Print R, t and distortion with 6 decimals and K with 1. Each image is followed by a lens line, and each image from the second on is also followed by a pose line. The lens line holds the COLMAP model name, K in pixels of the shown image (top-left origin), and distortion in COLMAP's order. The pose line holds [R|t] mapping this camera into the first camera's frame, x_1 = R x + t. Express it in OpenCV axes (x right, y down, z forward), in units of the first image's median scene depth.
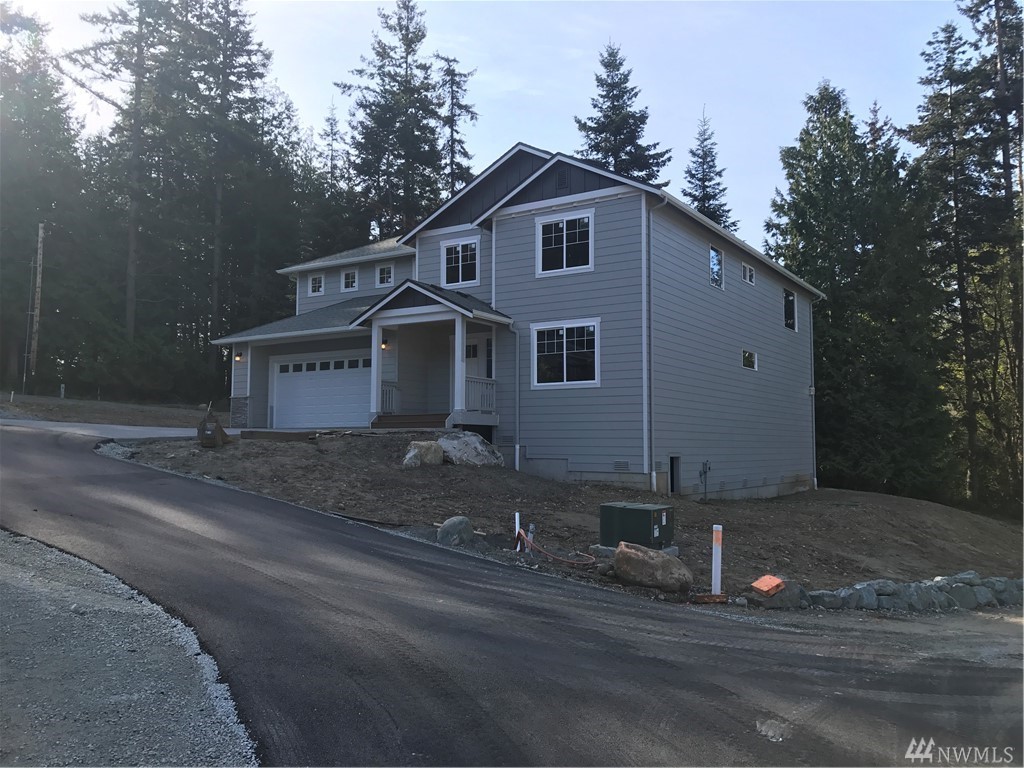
lens RADIAL K [[855.3, 0, 513.4], [0, 855.3, 415.5], [0, 0, 1]] dist [0.017710, -0.003752]
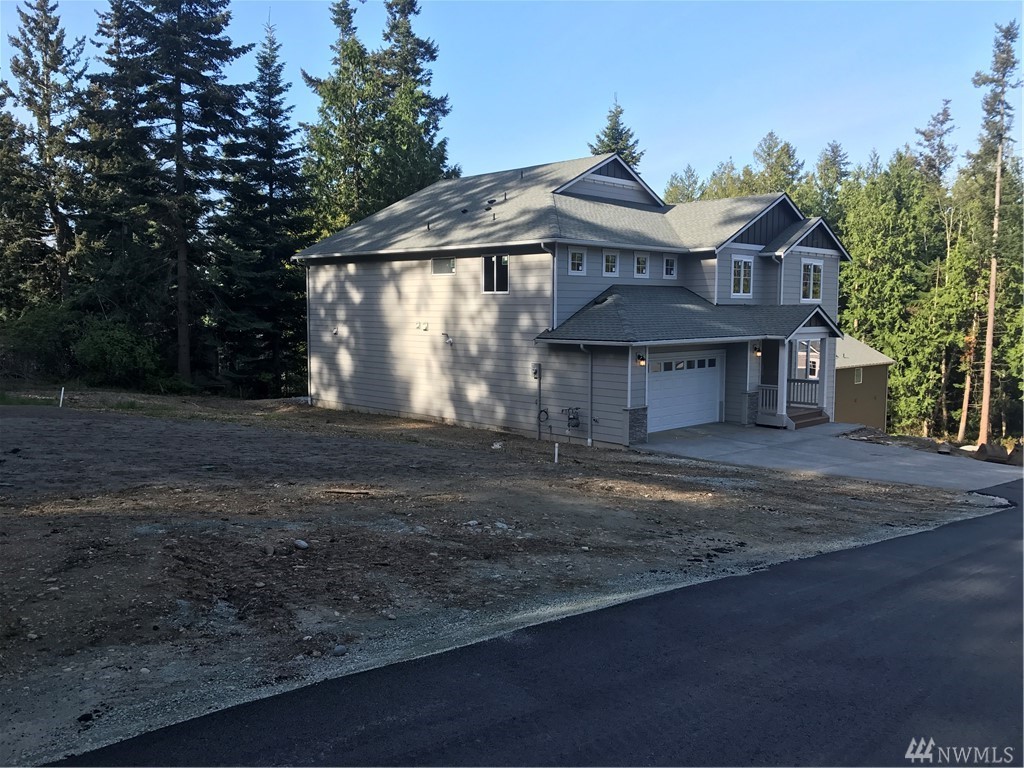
lens RADIAL K [[854.3, 0, 512.0], [0, 854.3, 384.0], [0, 0, 1]] dist [0.034760, -0.009175]
pose [[0.210094, -0.092294, 0.973315, -1.156767], [-0.043822, 0.993645, 0.103681, -0.126343], [-0.976699, -0.064435, 0.204714, 0.949769]]
